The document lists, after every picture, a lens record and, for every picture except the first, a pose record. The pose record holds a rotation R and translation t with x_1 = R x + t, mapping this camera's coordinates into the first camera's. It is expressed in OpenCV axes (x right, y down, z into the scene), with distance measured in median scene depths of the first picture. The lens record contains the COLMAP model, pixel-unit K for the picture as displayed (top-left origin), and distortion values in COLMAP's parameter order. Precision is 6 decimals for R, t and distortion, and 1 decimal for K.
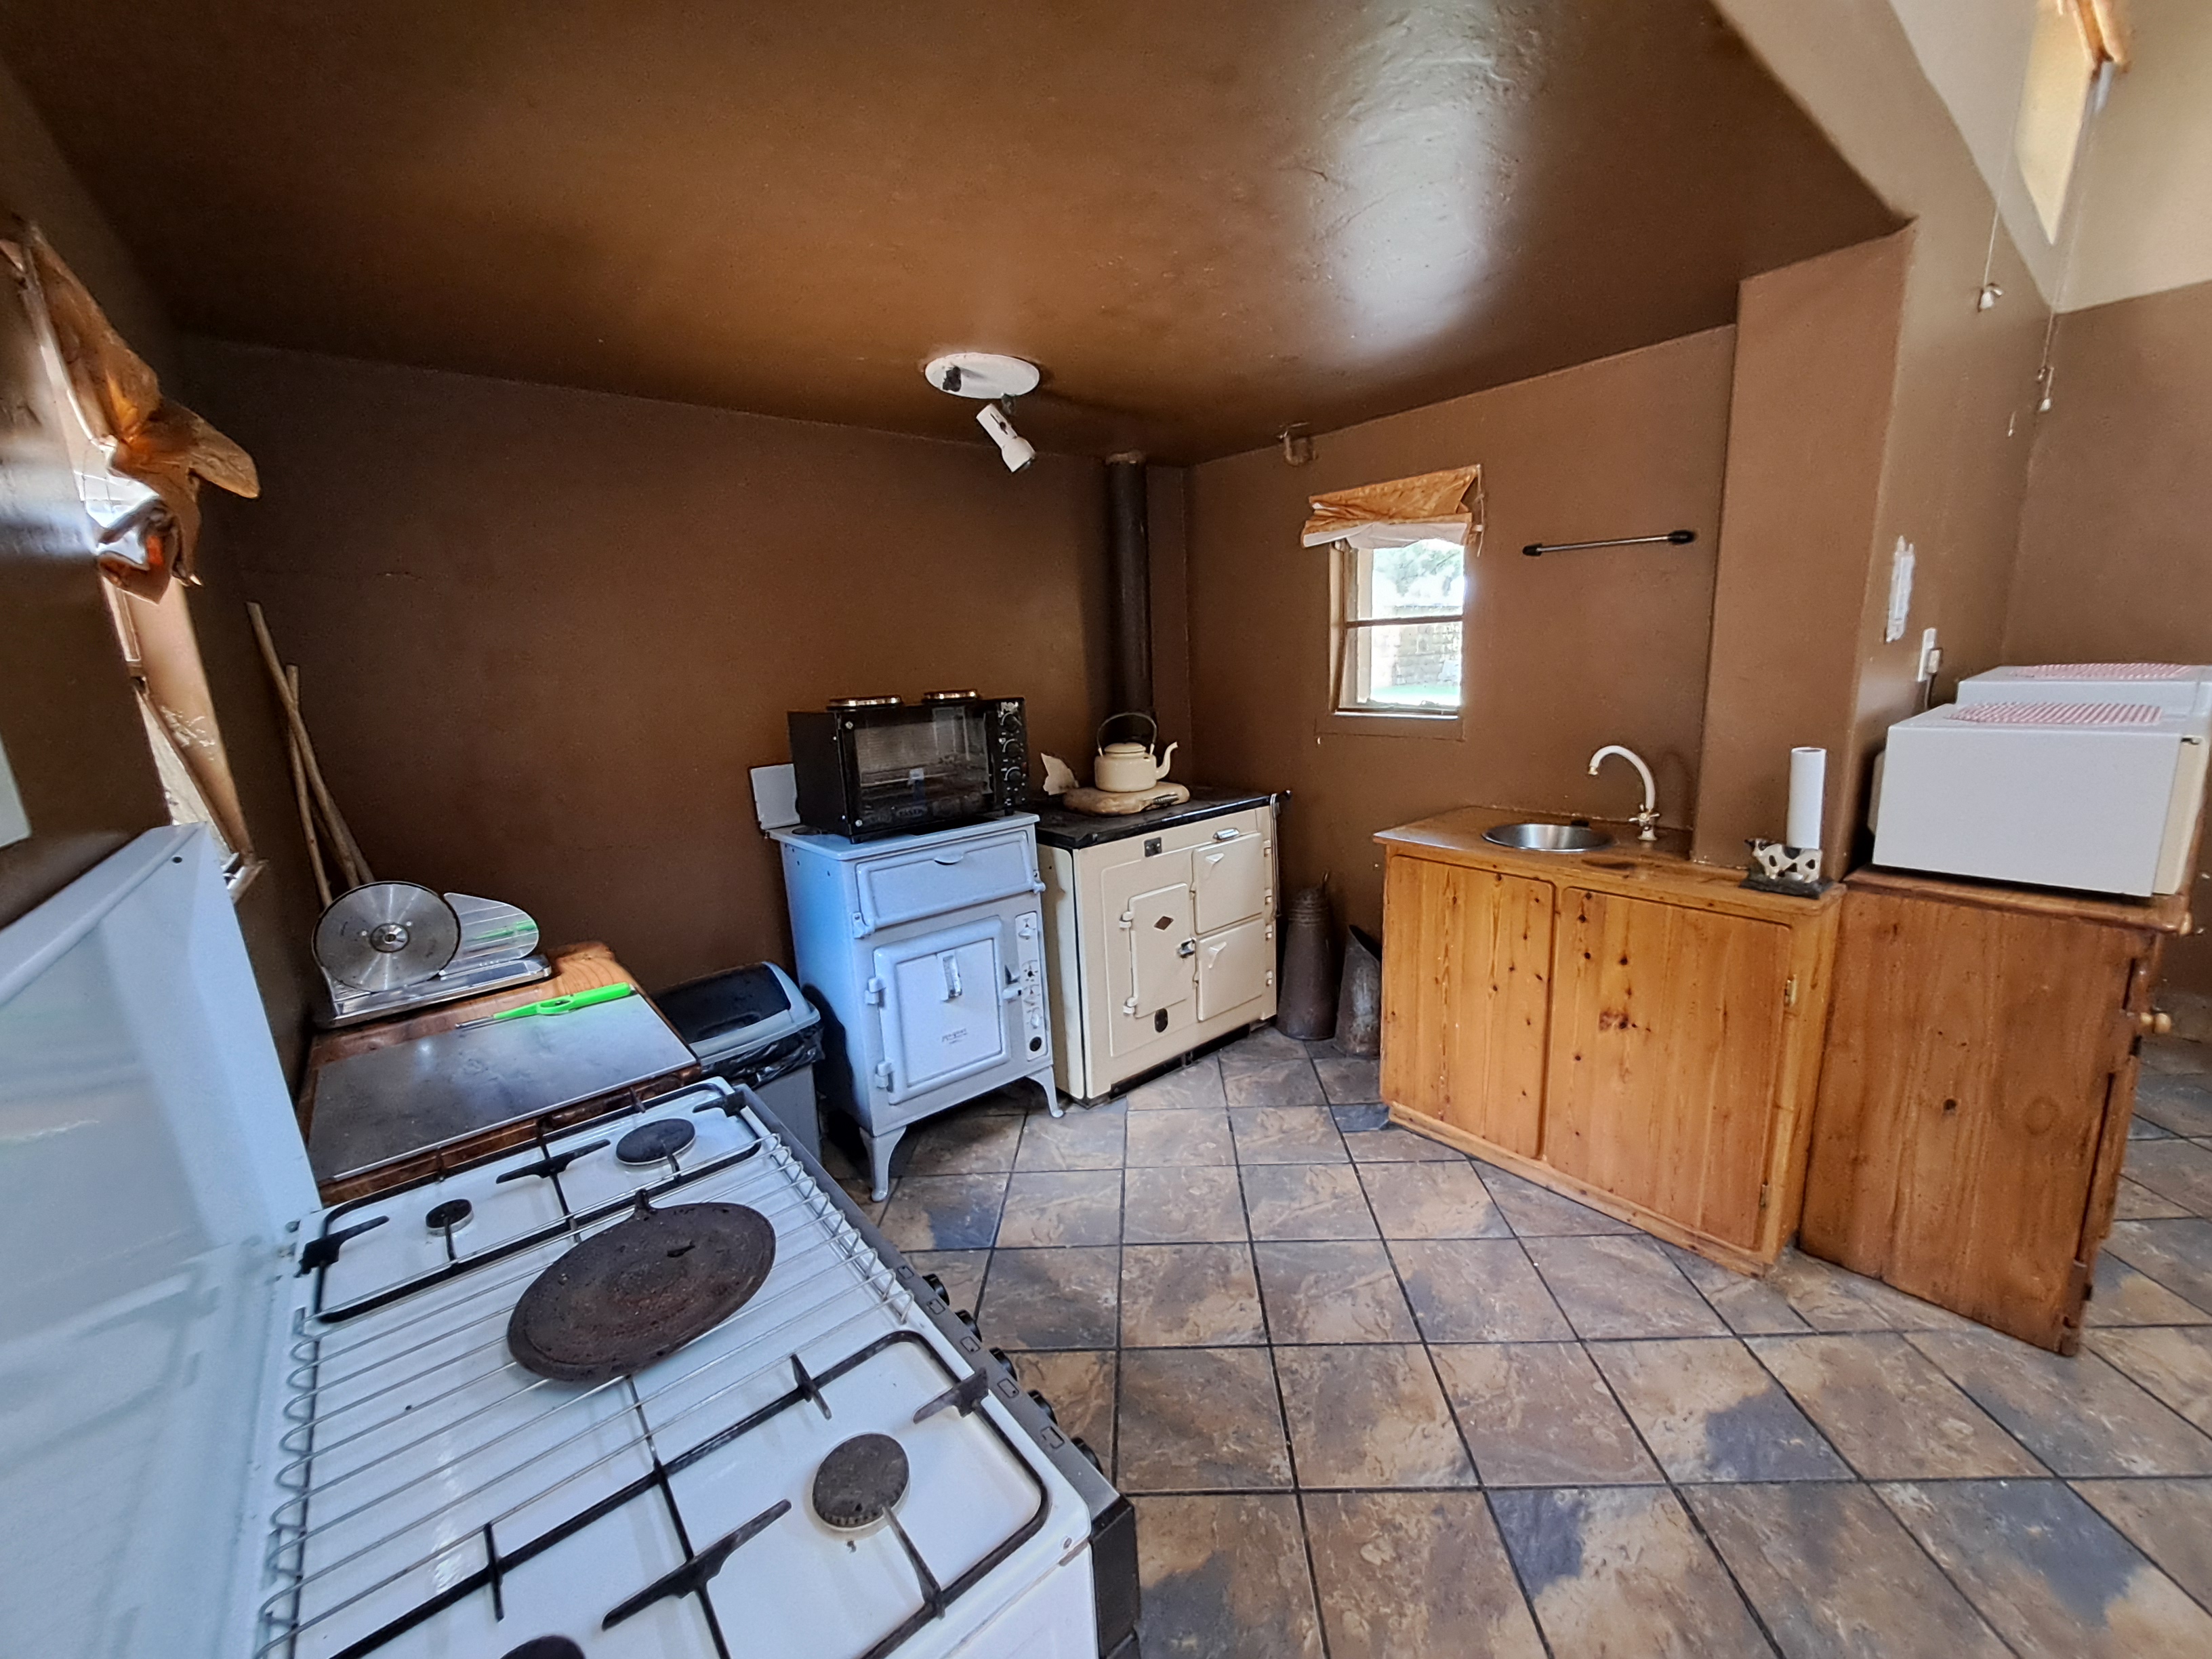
lens RADIAL K [[876.0, 0, 1090.4], [0, 876.0, 831.3], [0, 0, 1]] dist [-0.005022, 0.002956]
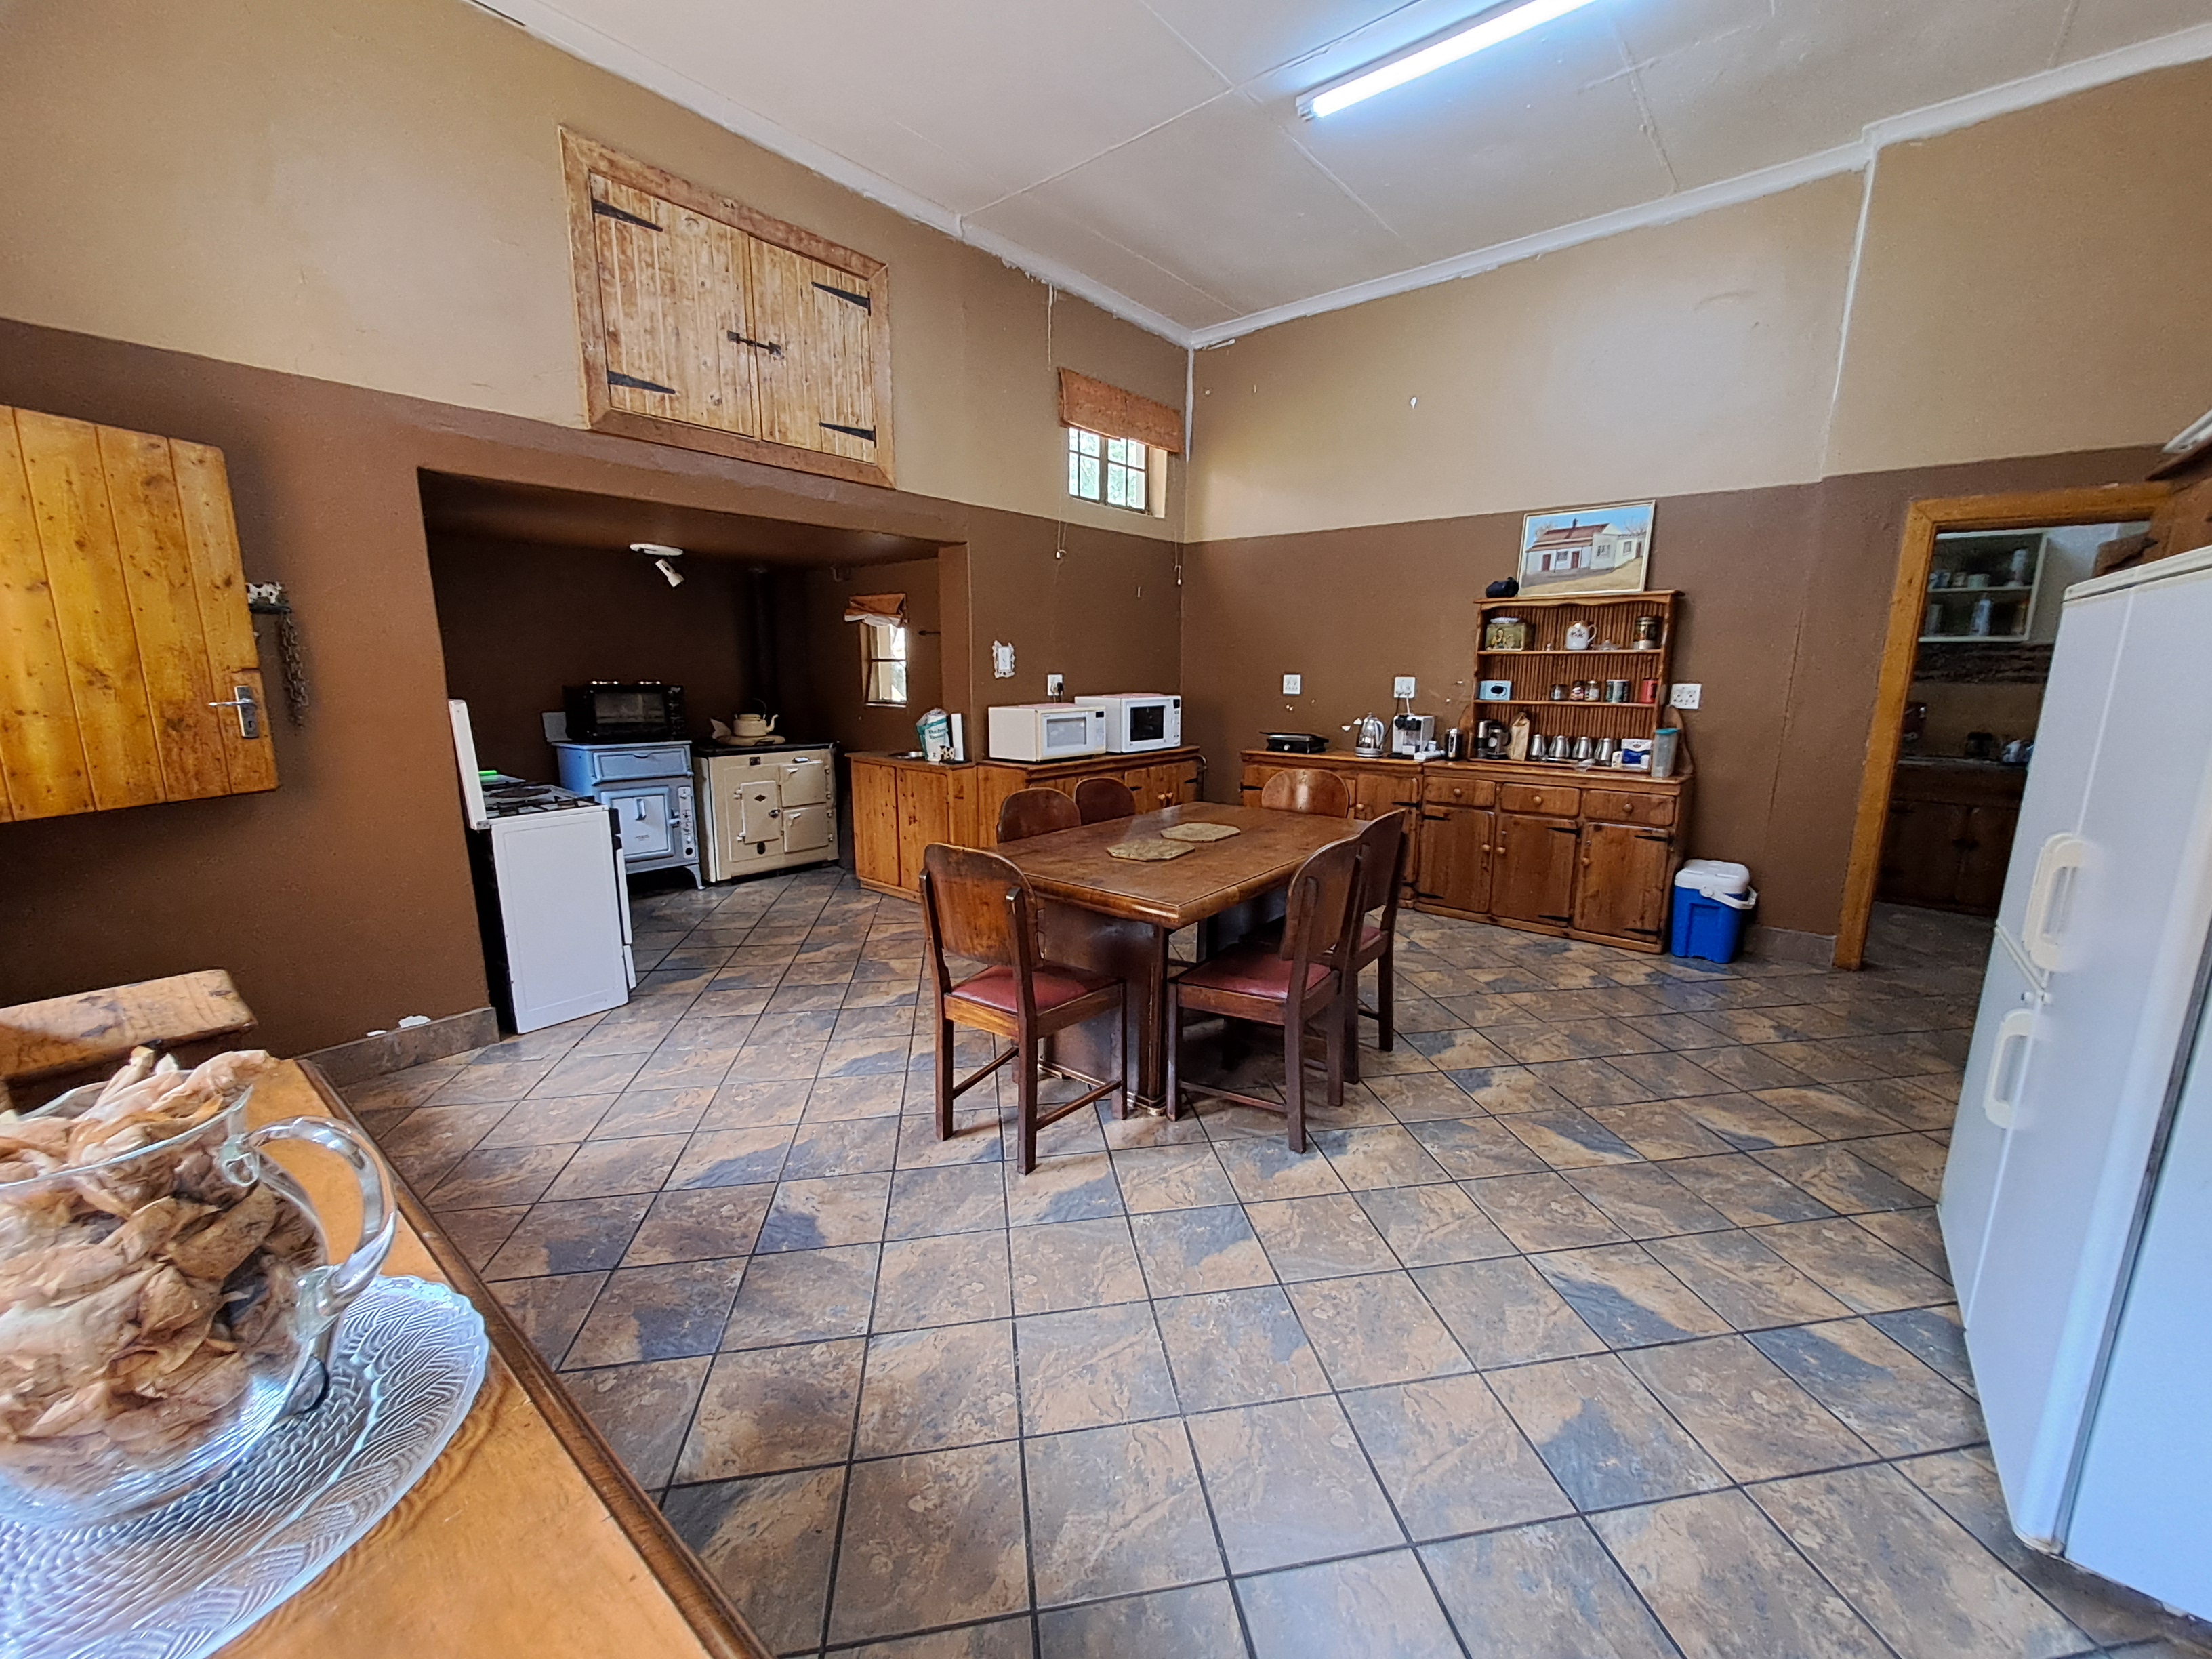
lens RADIAL K [[876.0, 0, 1122.1], [0, 876.0, 826.8], [0, 0, 1]] dist [-0.005022, 0.002956]
pose [[0.978077, 0.015391, 0.207672, 0.523387], [-0.009738, 0.999554, -0.028217, 0.237045], [-0.208013, 0.025576, 0.977792, -1.292519]]
